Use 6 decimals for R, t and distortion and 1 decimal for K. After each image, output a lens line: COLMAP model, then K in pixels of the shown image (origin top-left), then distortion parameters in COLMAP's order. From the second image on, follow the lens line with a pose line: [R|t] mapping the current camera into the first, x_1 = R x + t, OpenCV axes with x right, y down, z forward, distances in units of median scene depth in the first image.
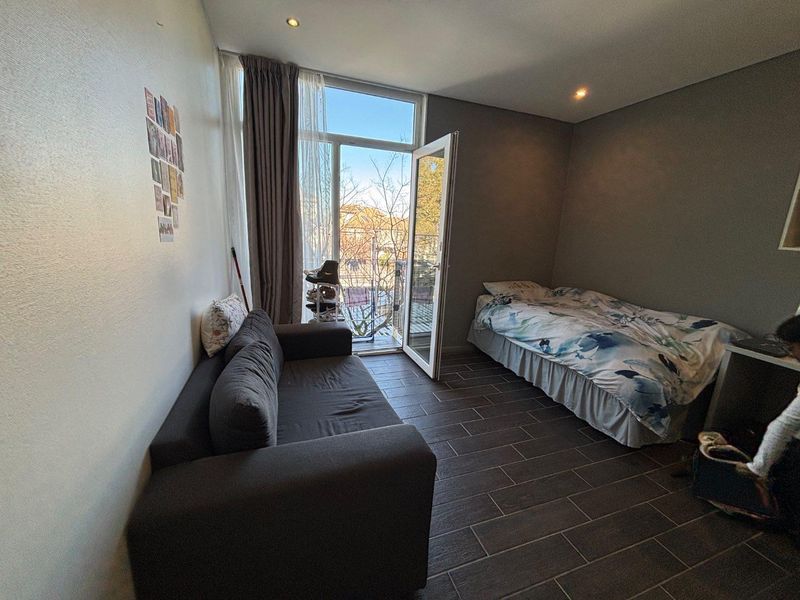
lens RADIAL K [[320.1, 0, 400.0], [0, 320.1, 300.0], [0, 0, 1]] dist [0.018124, -0.017963]
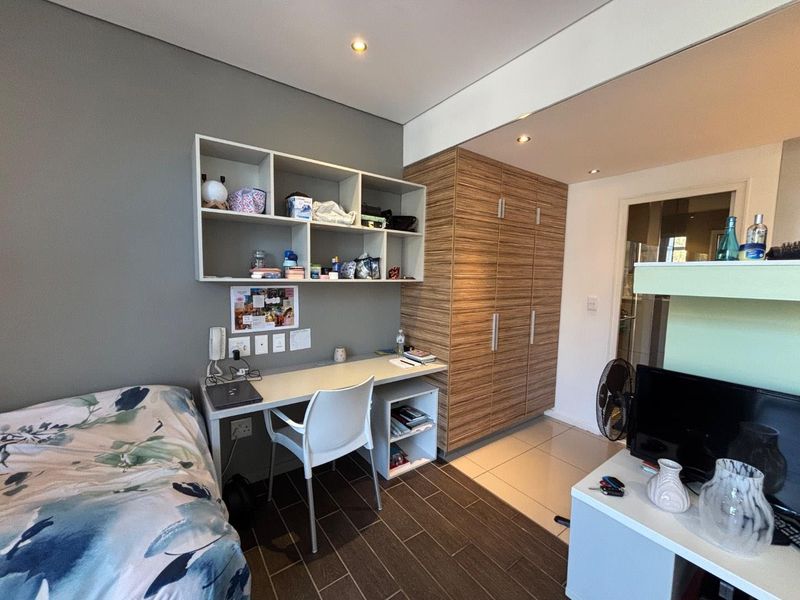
lens RADIAL K [[323.4, 0, 398.4], [0, 323.4, 299.9], [0, 0, 1]] dist [0.002473, 0.000008]
pose [[-0.275508, -0.131779, 0.952224, 0.174163], [0.178629, 0.966290, 0.185409, -0.129832], [-0.944557, 0.221176, -0.242681, 0.544222]]
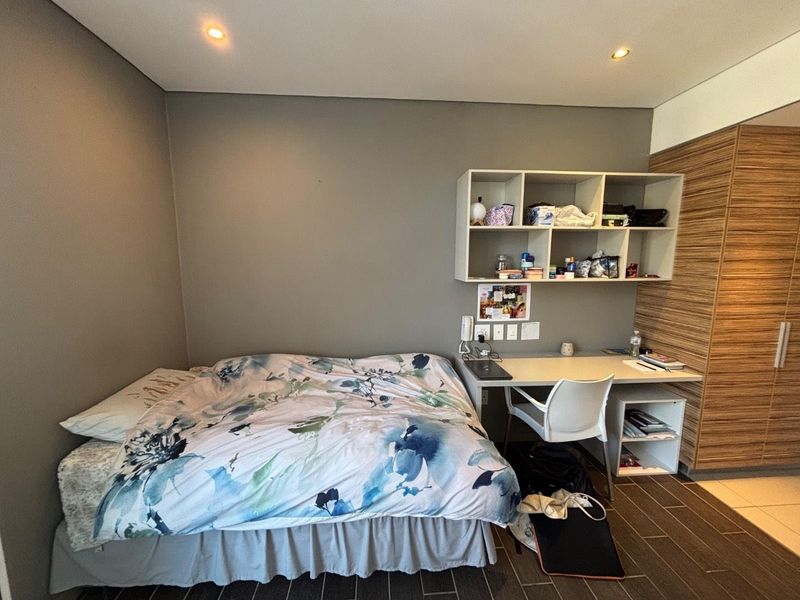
lens RADIAL K [[322.3, 0, 397.7], [0, 322.3, 299.9], [0, 0, 1]] dist [-0.001623, 0.000033]
pose [[0.267890, -0.177092, 0.947034, 0.044123], [0.224169, 0.967441, 0.117497, -0.208119], [-0.937007, 0.180820, 0.298867, 0.671811]]
